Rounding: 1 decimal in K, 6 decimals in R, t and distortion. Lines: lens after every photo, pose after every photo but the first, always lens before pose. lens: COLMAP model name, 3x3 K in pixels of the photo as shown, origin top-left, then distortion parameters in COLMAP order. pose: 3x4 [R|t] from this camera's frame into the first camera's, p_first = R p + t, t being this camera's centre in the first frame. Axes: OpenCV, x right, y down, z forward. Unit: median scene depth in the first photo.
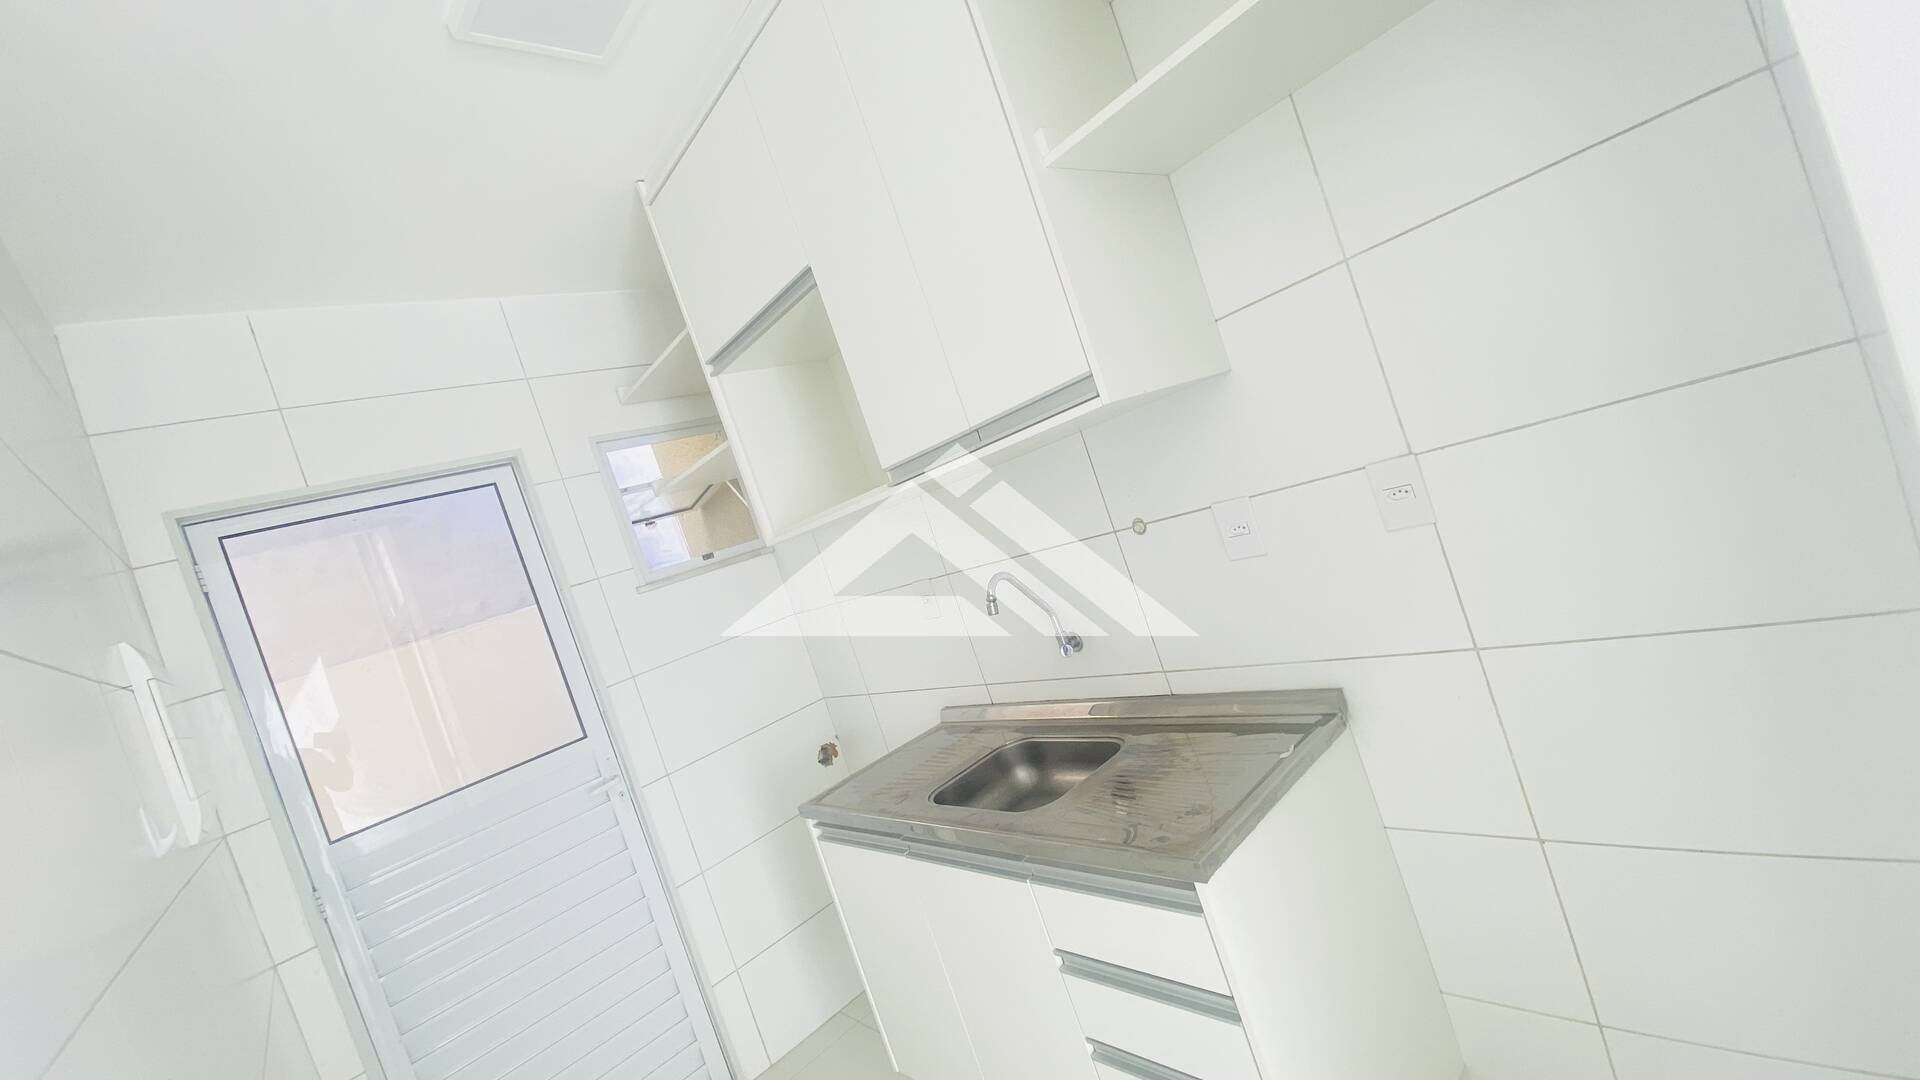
lens RADIAL K [[770.3, 0, 959.2], [0, 770.3, 534.1], [0, 0, 1]] dist [0.046988, -0.036653]
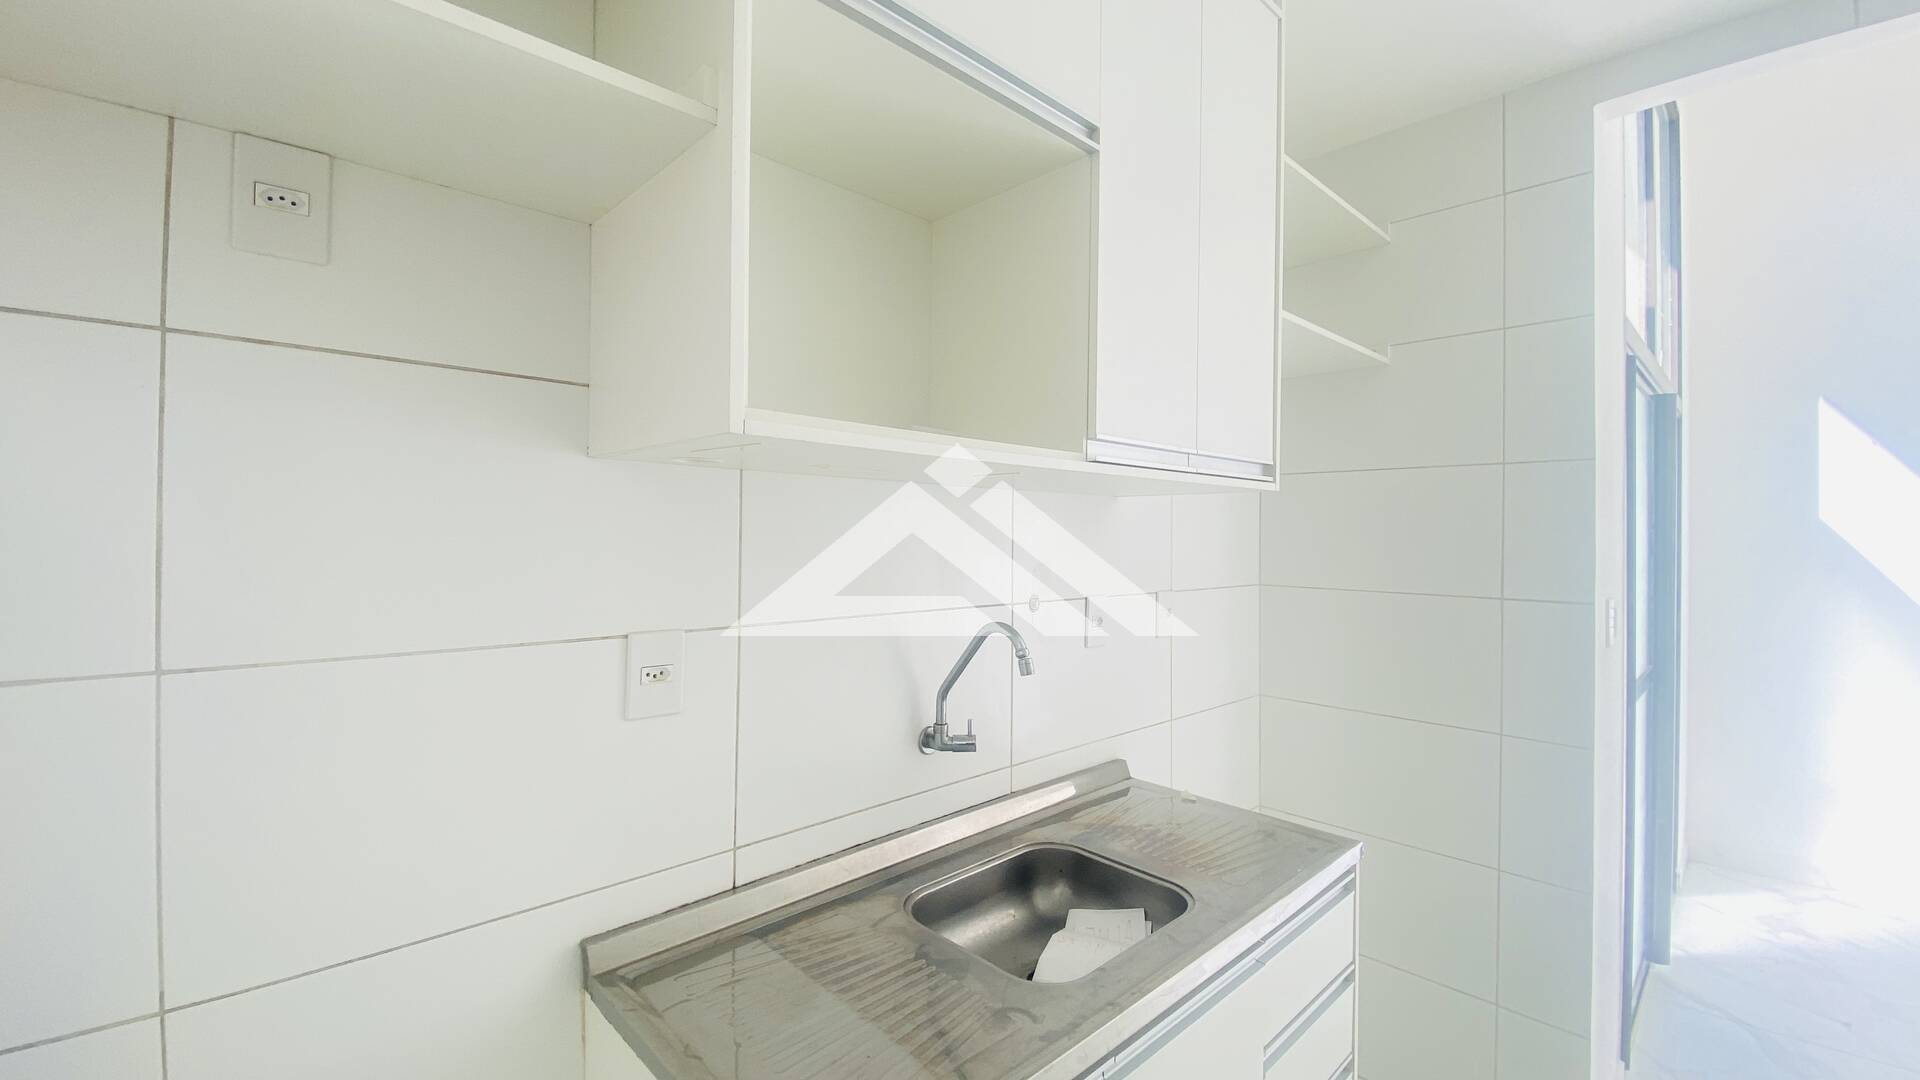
lens RADIAL K [[776.2, 0, 958.5], [0, 776.2, 530.9], [0, 0, 1]] dist [0.030690, -0.026491]
pose [[-0.048758, 0.333117, 0.941624, -0.629579], [0.031443, 0.942790, -0.331901, 0.199947], [-0.998316, 0.013425, -0.056443, 1.013757]]
